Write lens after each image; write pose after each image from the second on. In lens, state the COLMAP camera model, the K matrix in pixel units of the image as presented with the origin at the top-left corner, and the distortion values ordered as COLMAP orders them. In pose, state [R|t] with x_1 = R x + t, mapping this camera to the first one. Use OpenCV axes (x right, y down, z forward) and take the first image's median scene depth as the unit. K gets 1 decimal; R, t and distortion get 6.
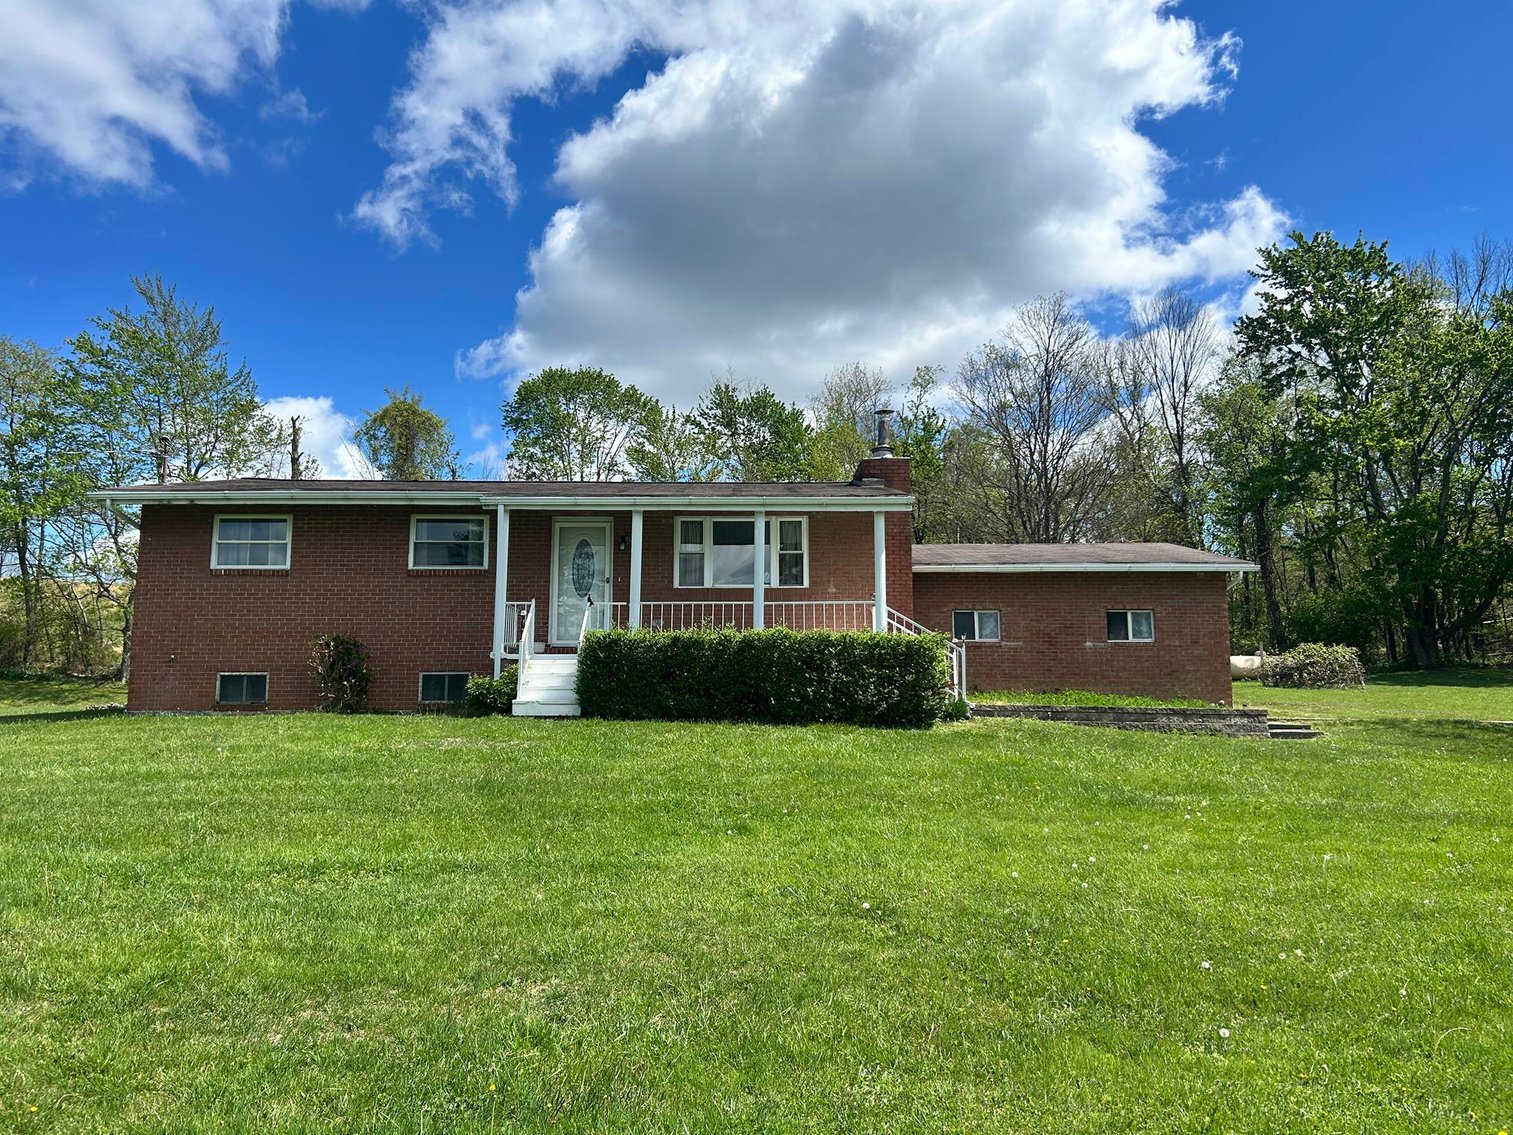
lens RADIAL K [[1128.3, 0, 762.4], [0, 1128.3, 572.5], [0, 0, 1]] dist [0.109833, -0.197450]
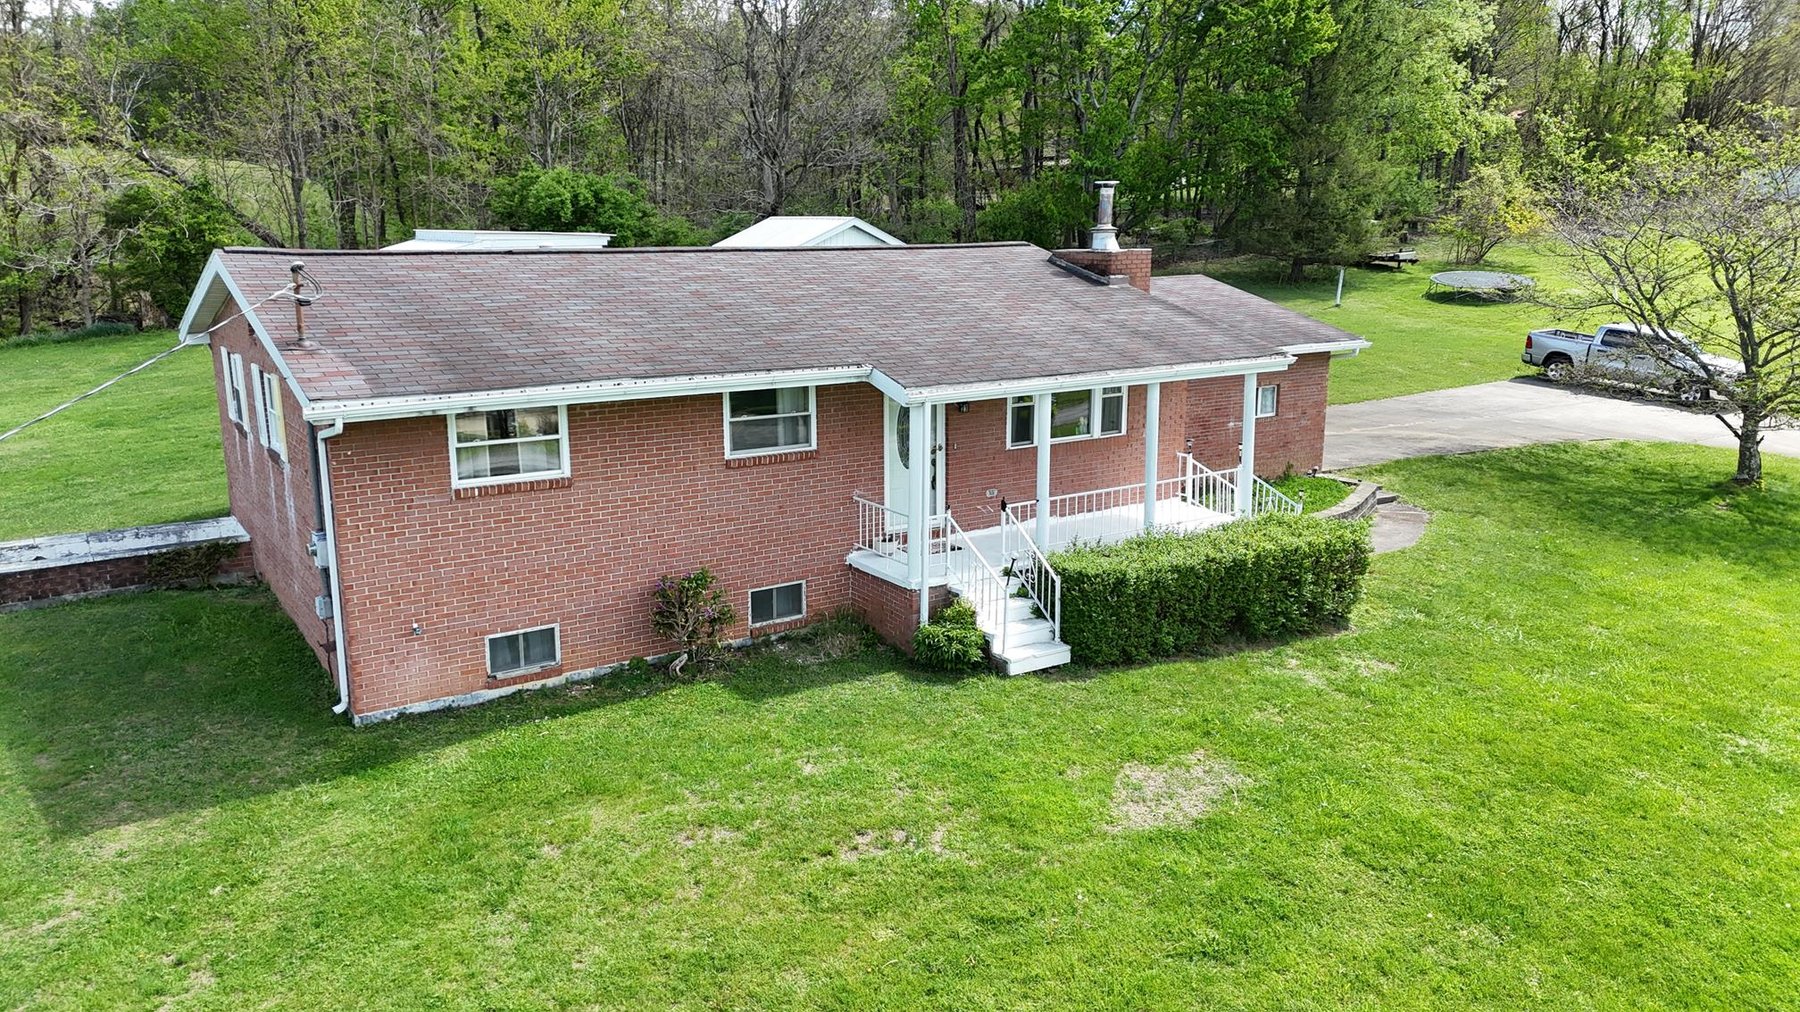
lens RADIAL K [[1310.1, 0, 898.5], [0, 1310.1, 493.5], [0, 0, 1]] dist [0.094885, -0.101725]
pose [[0.838775, -0.109906, 0.533270, -0.576191], [-0.078577, 0.944728, 0.318300, -0.222289], [-0.538778, -0.308885, 0.783778, 0.234862]]
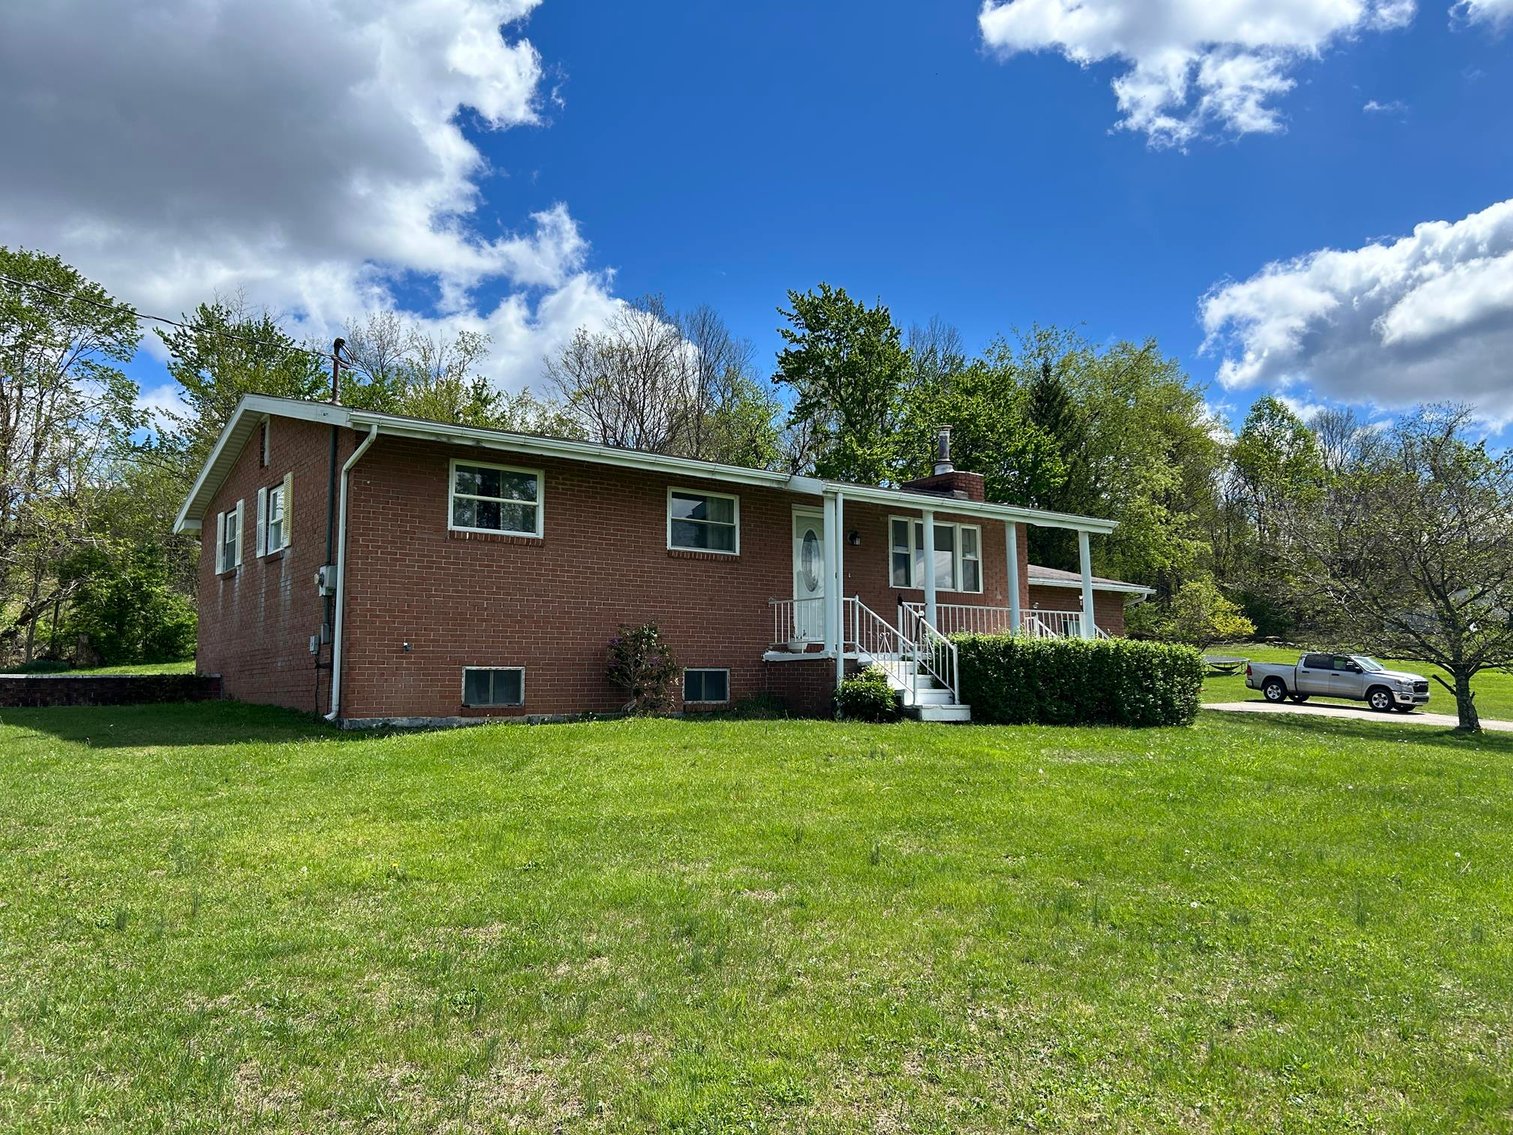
lens RADIAL K [[1128.3, 0, 762.4], [0, 1128.3, 572.5], [0, 0, 1]] dist [0.109833, -0.197450]
pose [[0.802568, 0.069448, 0.592504, -0.651842], [-0.080017, 0.996758, -0.008445, 0.013788], [-0.591170, -0.040632, 0.805523, 0.232328]]
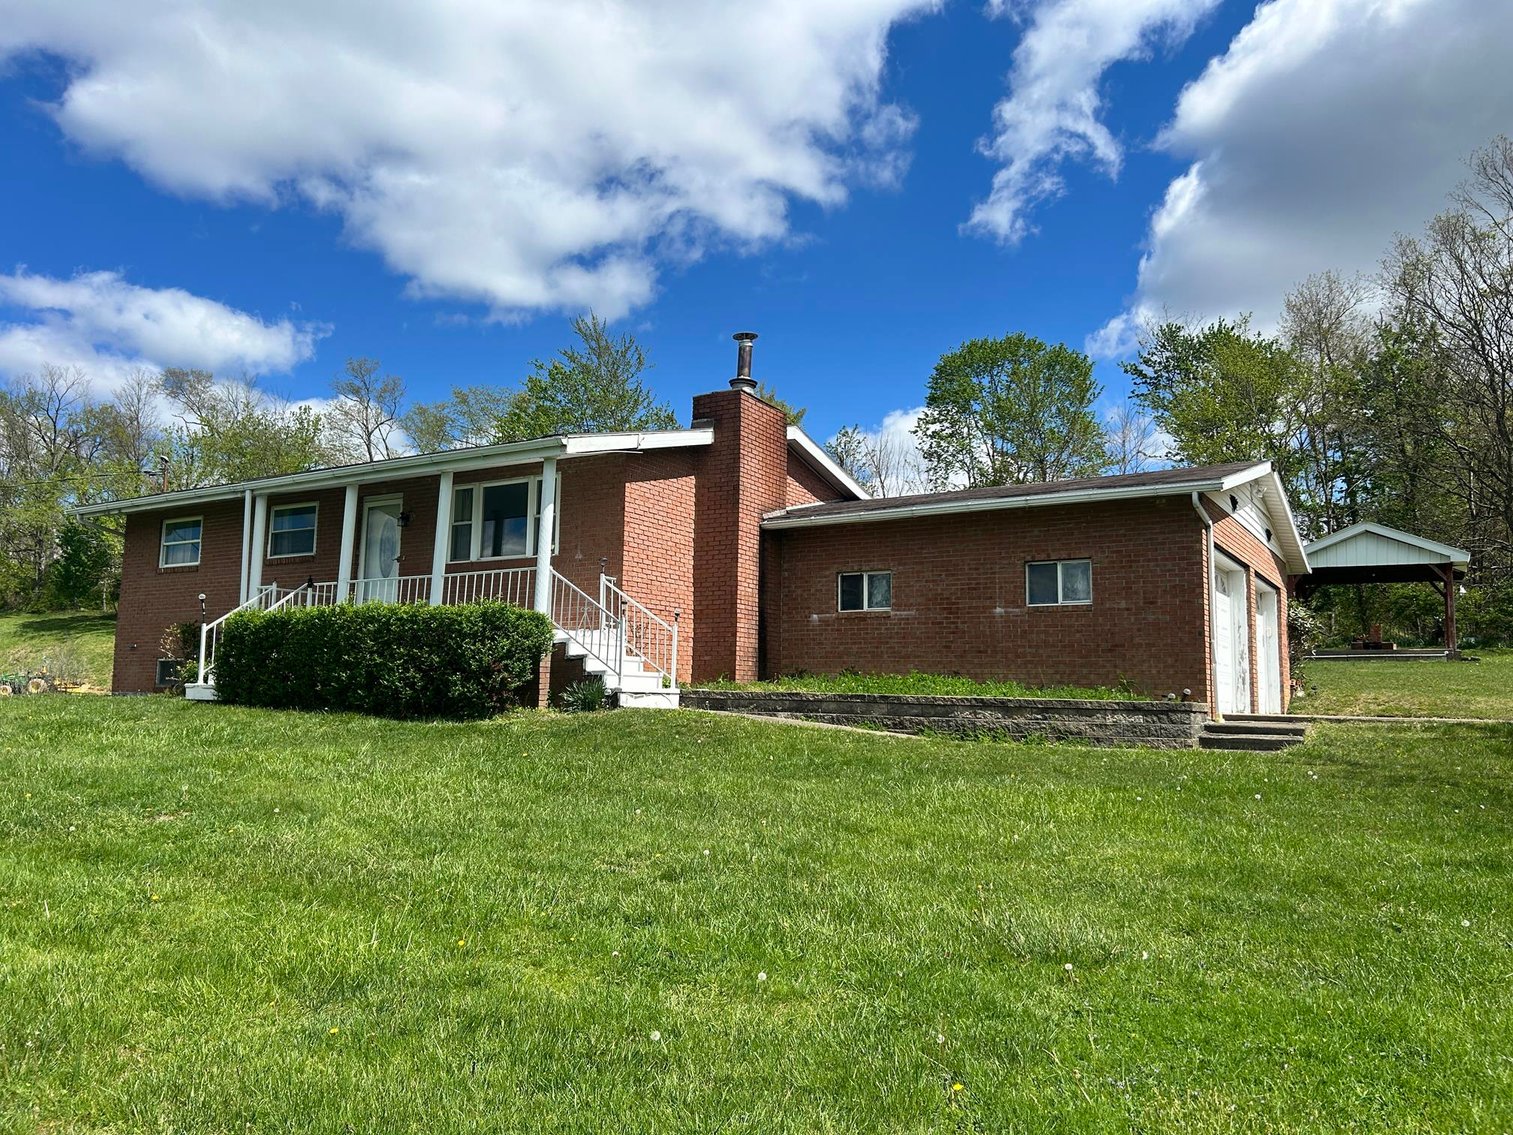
lens RADIAL K [[1128.3, 0, 762.4], [0, 1128.3, 572.5], [0, 0, 1]] dist [0.109833, -0.197450]
pose [[0.847035, -0.048022, -0.529363, 0.539642], [0.052784, 0.998587, -0.006129, 0.034926], [0.528910, -0.022751, 0.848373, 0.303670]]
